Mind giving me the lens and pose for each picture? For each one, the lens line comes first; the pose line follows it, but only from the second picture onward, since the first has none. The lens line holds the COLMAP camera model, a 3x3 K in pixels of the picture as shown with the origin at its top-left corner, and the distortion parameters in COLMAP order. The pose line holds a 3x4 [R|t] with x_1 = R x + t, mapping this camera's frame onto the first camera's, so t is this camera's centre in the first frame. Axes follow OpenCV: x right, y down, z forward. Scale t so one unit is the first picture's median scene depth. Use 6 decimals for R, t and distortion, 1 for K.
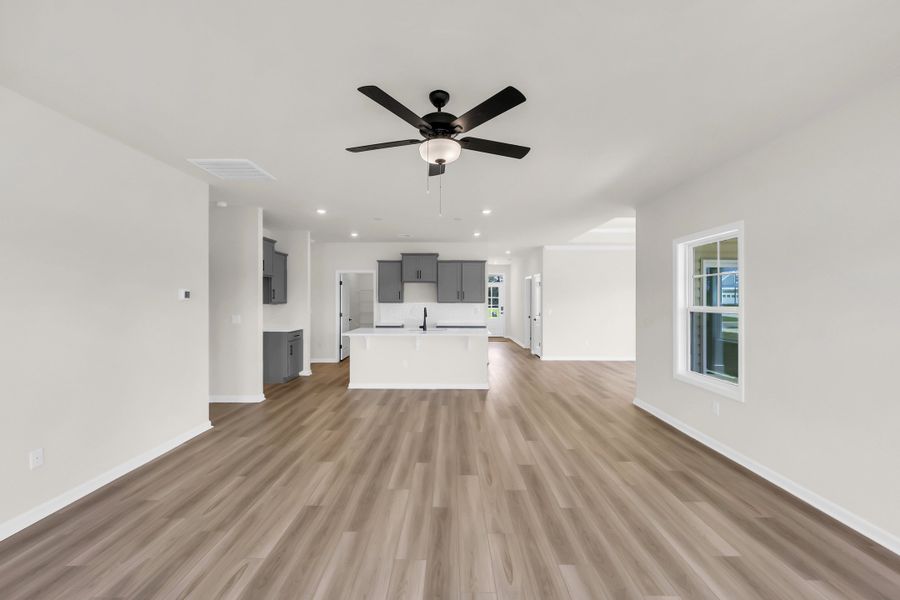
lens RADIAL K [[366.6, 0, 450.0], [0, 366.6, 300.0], [0, 0, 1]] dist [-0.000276, -0.000011]
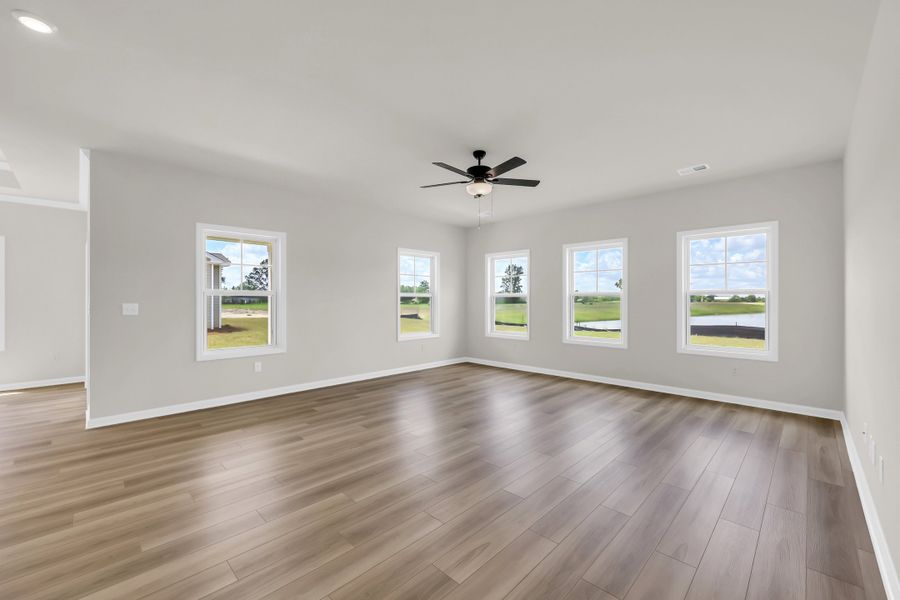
lens RADIAL K [[366.6, 0, 450.0], [0, 366.6, 300.0], [0, 0, 1]] dist [-0.000276, -0.000011]
pose [[-0.709507, -0.003252, 0.704691, -0.578424], [-0.002631, 0.999995, 0.001966, 0.044338], [-0.704693, -0.000460, -0.709512, 1.218528]]
